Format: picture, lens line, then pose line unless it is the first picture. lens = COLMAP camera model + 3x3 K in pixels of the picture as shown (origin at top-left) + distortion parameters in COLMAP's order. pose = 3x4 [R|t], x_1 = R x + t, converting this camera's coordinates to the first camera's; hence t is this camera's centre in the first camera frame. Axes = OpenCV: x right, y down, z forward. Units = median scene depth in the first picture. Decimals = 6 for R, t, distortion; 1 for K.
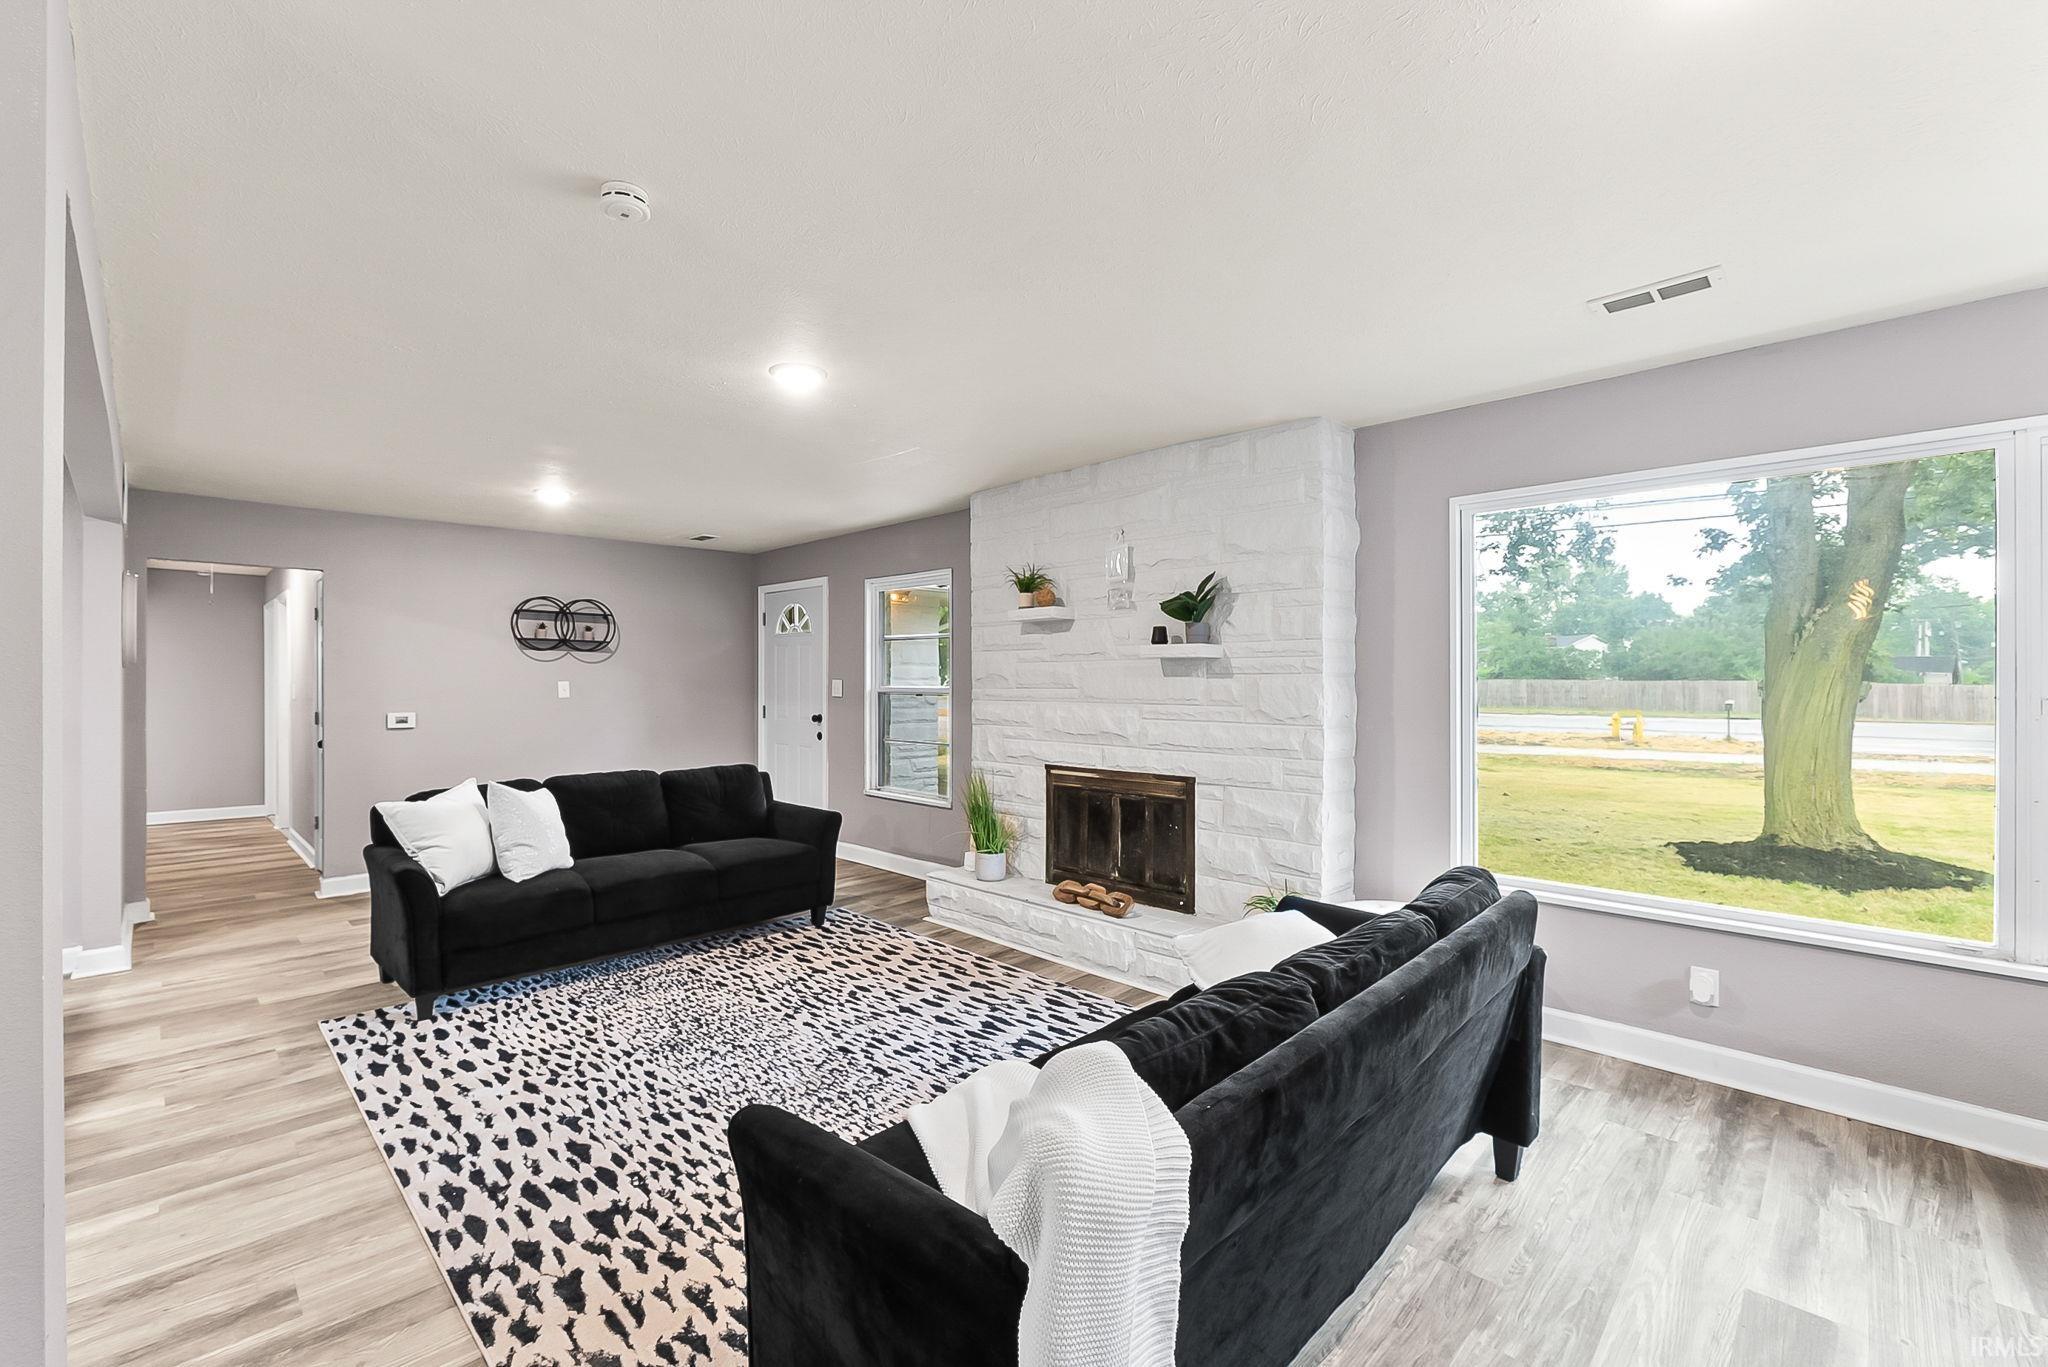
lens RADIAL K [[867.0, 0, 1018.1], [0, 867.0, 669.5], [0, 0, 1]] dist [-0.005714, 0.000657]
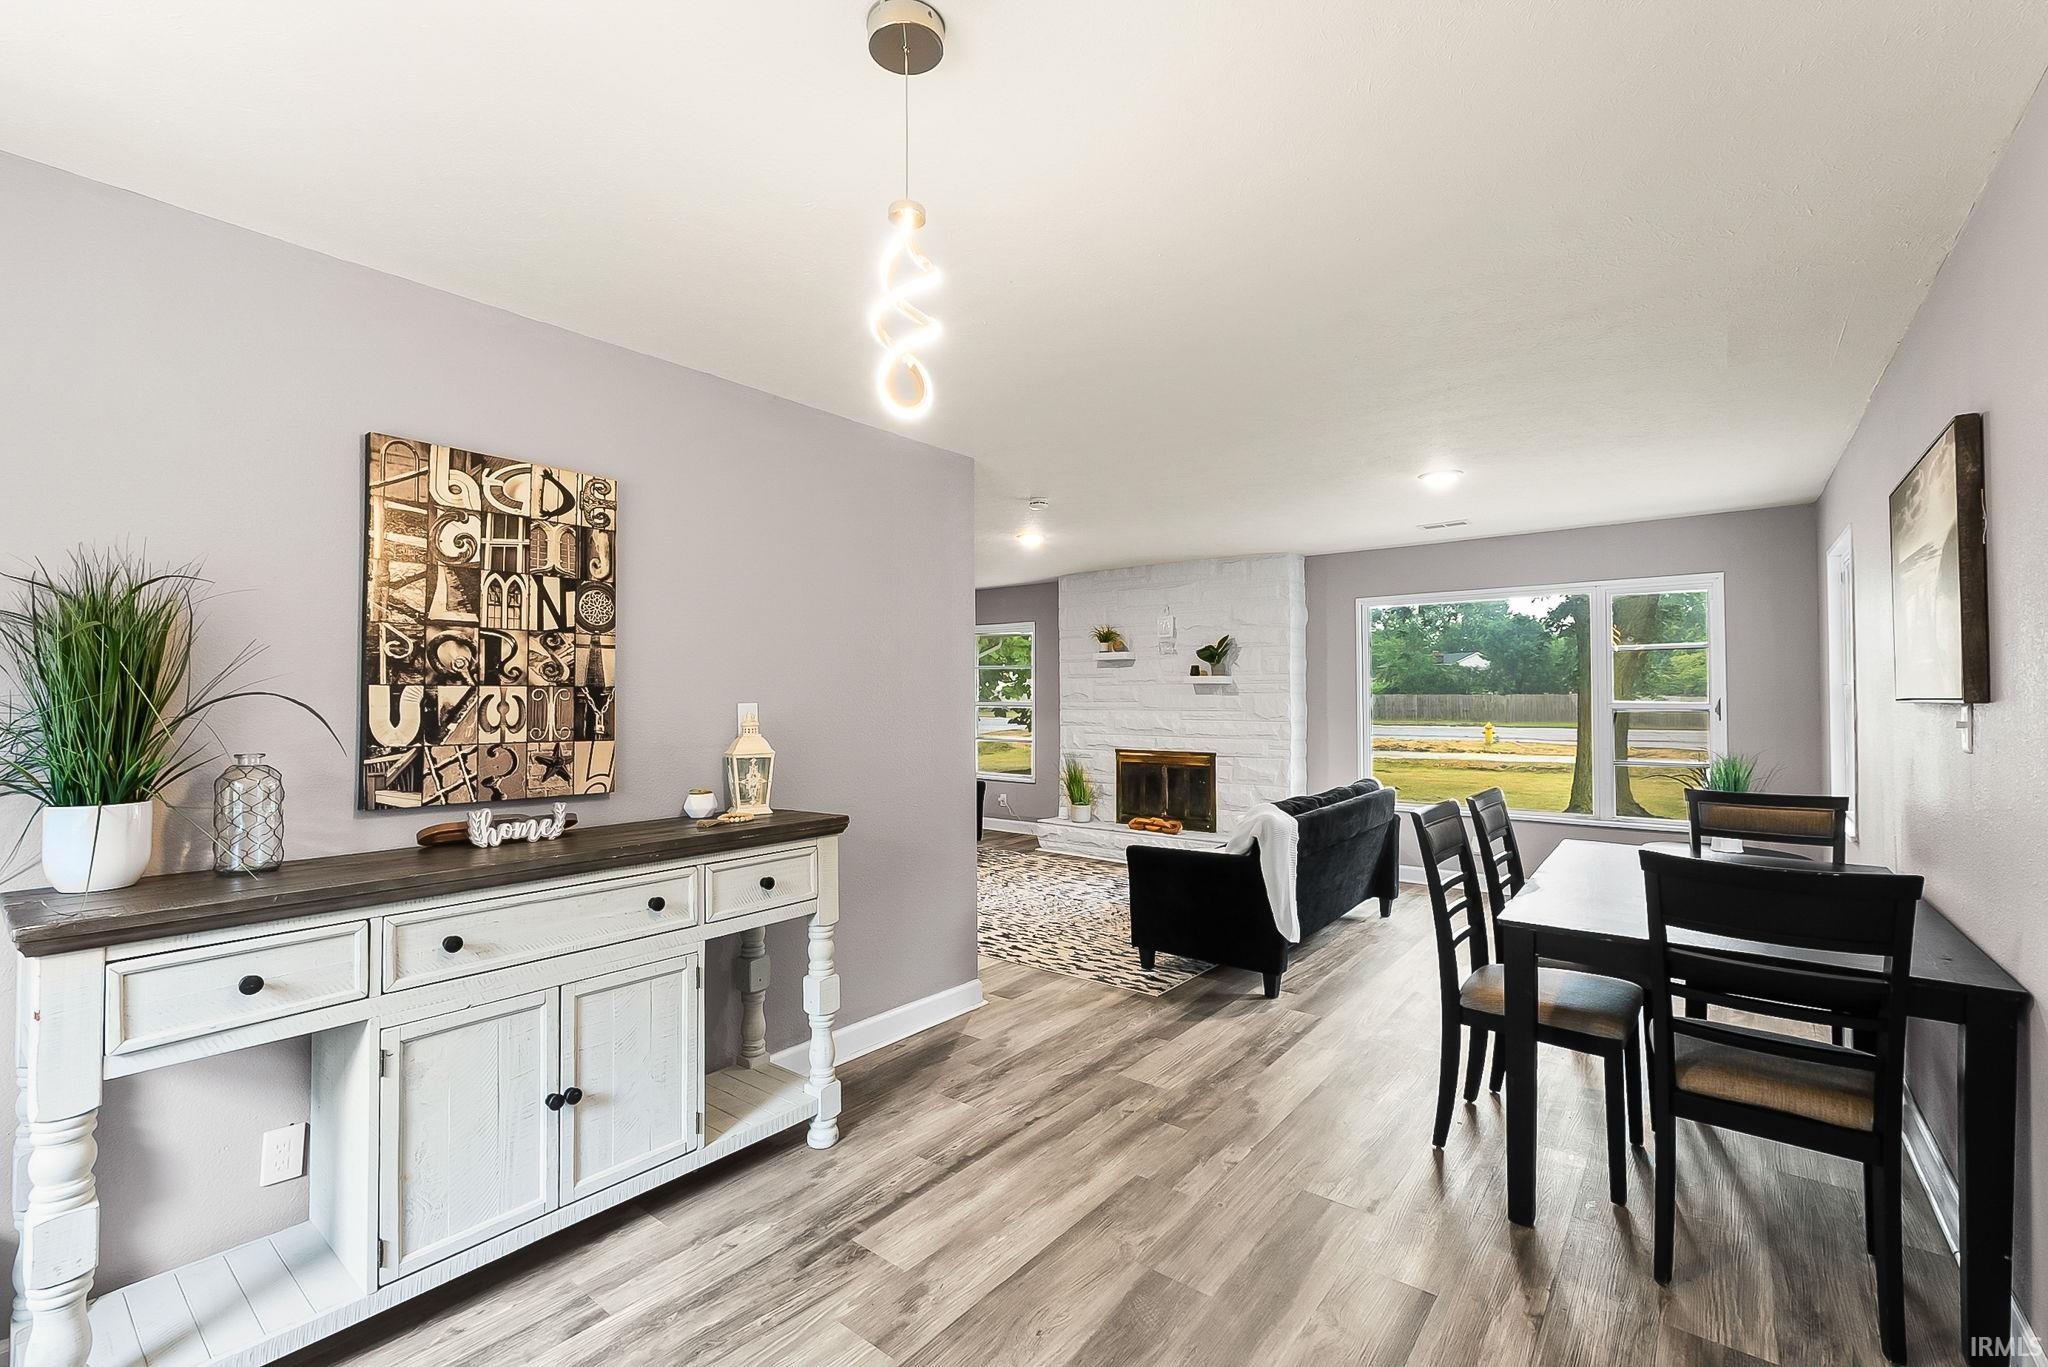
lens RADIAL K [[867.0, 0, 1018.8], [0, 867.0, 668.6], [0, 0, 1]] dist [-0.005714, 0.000657]
pose [[0.995210, -0.001548, 0.097749, -0.360313], [0.003513, 0.999795, -0.019927, -0.010343], [-0.097698, 0.020175, 0.995012, -0.693253]]
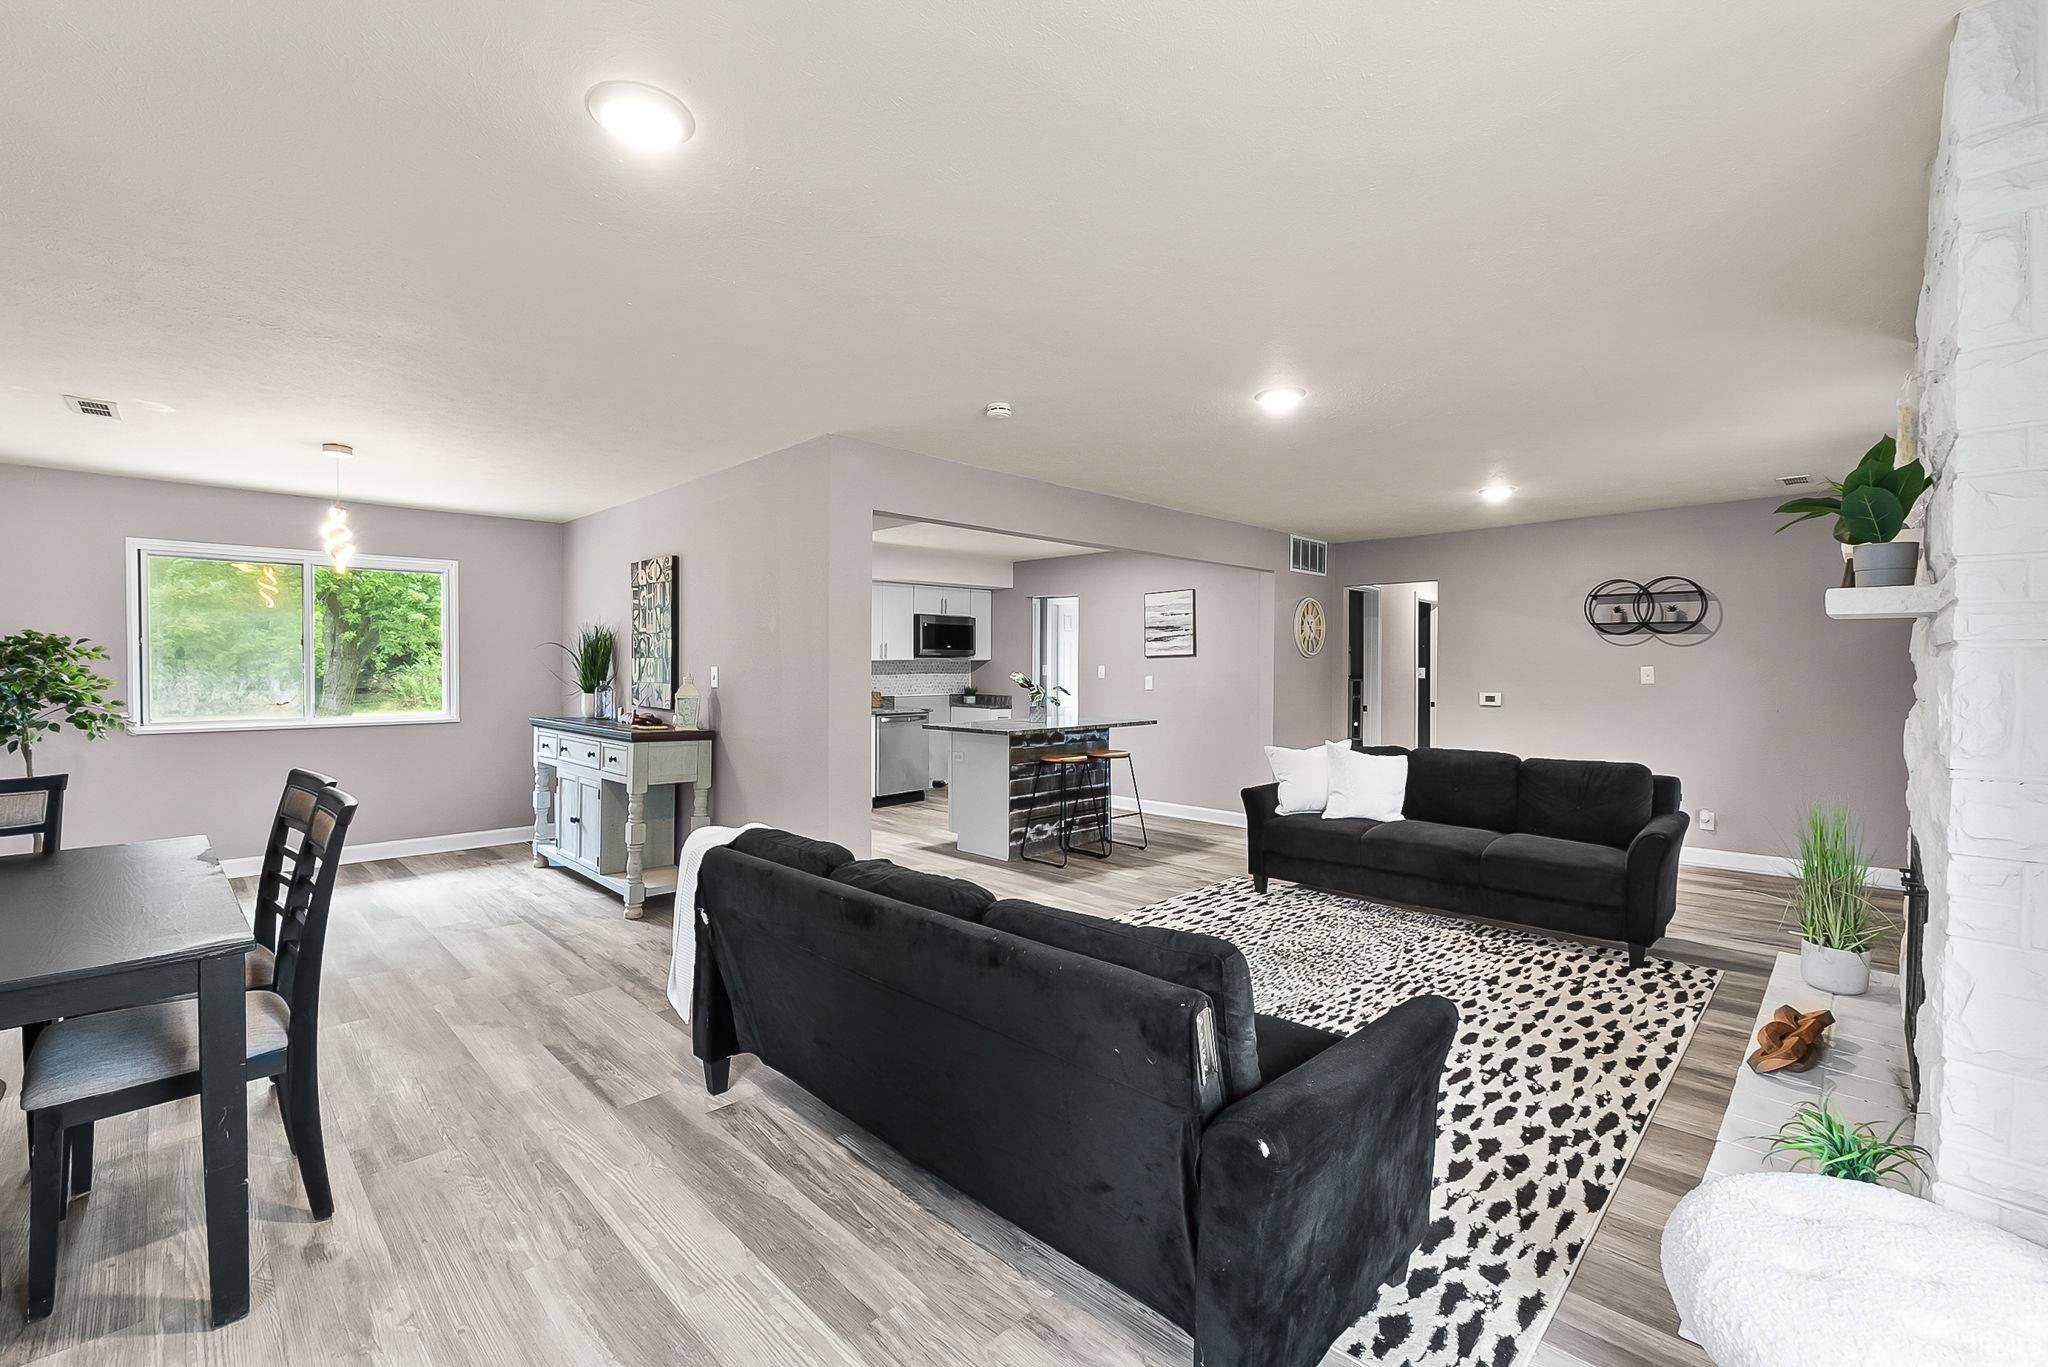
lens RADIAL K [[867.0, 0, 999.6], [0, 867.0, 666.5], [0, 0, 1]] dist [-0.005714, 0.000657]
pose [[-0.021538, 0.000898, -0.999768, 0.699322], [0.011619, 0.999932, 0.000647, 0.008055], [0.999701, -0.011603, -0.021547, 0.503946]]
